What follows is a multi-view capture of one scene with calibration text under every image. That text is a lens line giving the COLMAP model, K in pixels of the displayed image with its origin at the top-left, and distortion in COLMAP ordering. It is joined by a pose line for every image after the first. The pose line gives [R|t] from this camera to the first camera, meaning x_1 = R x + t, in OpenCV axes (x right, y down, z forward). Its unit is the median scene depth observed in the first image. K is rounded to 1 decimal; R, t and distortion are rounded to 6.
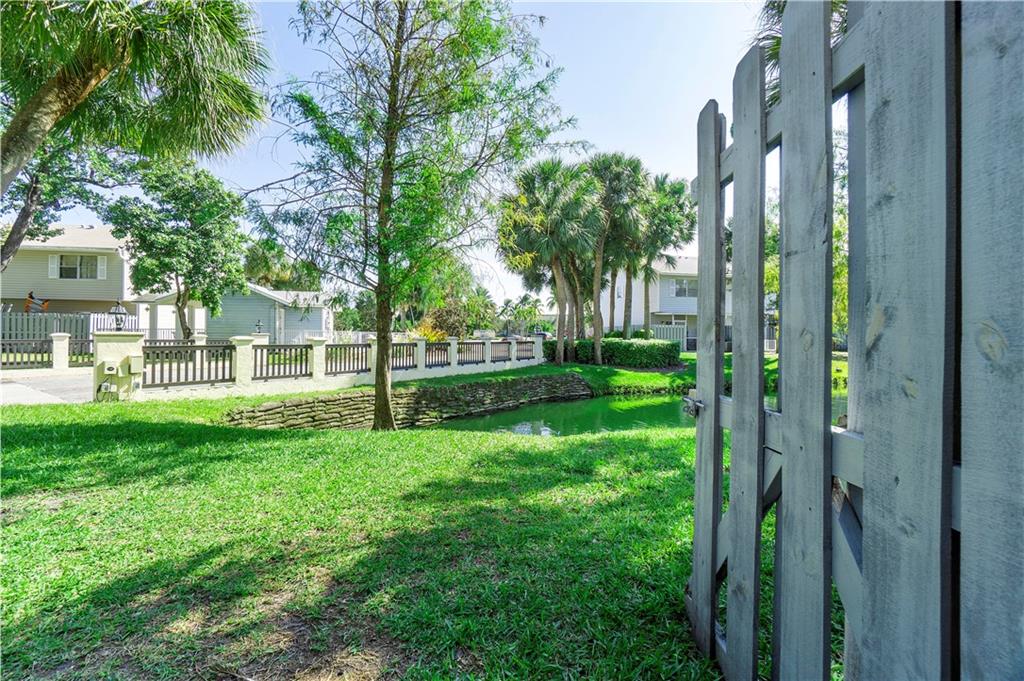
lens RADIAL K [[436.7, 0, 511.1], [0, 436.7, 339.6], [0, 0, 1]] dist [0.001412, 0.000119]
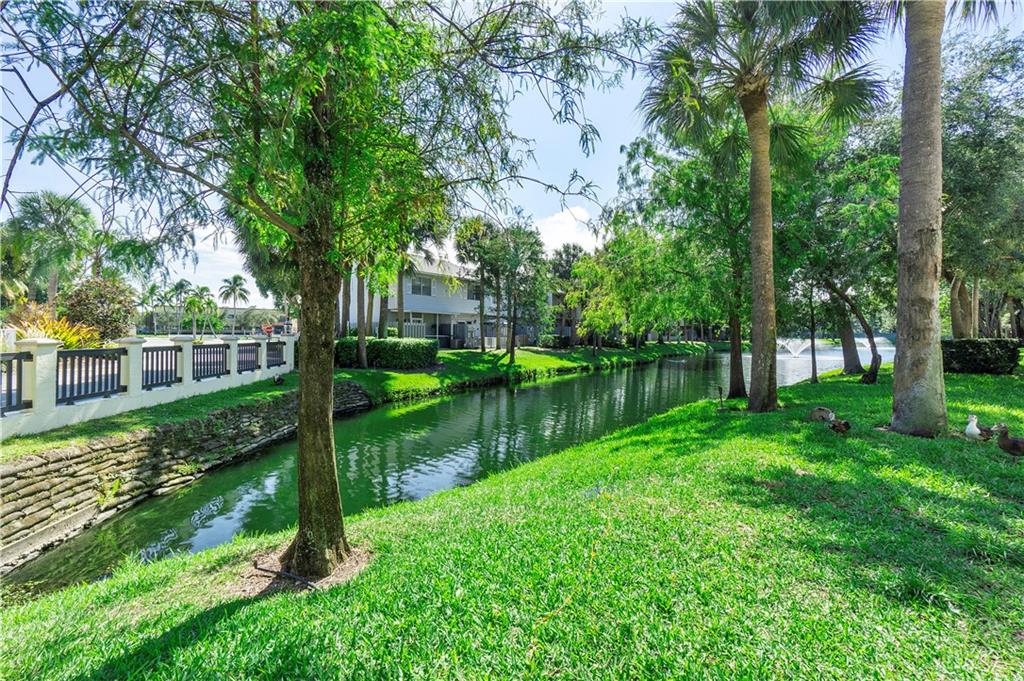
lens RADIAL K [[436.7, 0, 502.2], [0, 436.7, 337.8], [0, 0, 1]] dist [0.001412, 0.000119]
pose [[0.754819, -0.006211, 0.655903, -0.181992], [0.006245, 0.999978, 0.002281, -0.002244], [-0.655903, 0.002374, 0.754841, 0.211590]]
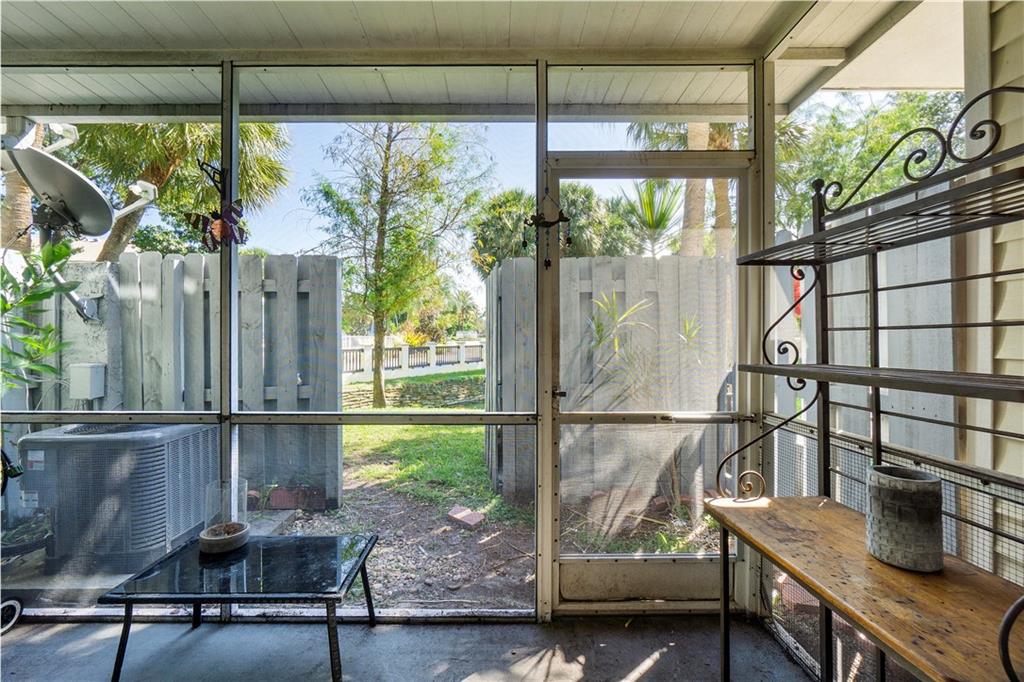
lens RADIAL K [[436.7, 0, 508.3], [0, 436.7, 338.2], [0, 0, 1]] dist [0.001412, 0.000119]
pose [[0.999545, -0.007385, 0.029252, 0.036852], [0.007475, 0.999968, -0.002976, -0.010598], [-0.029229, 0.003193, 0.999568, -0.180741]]
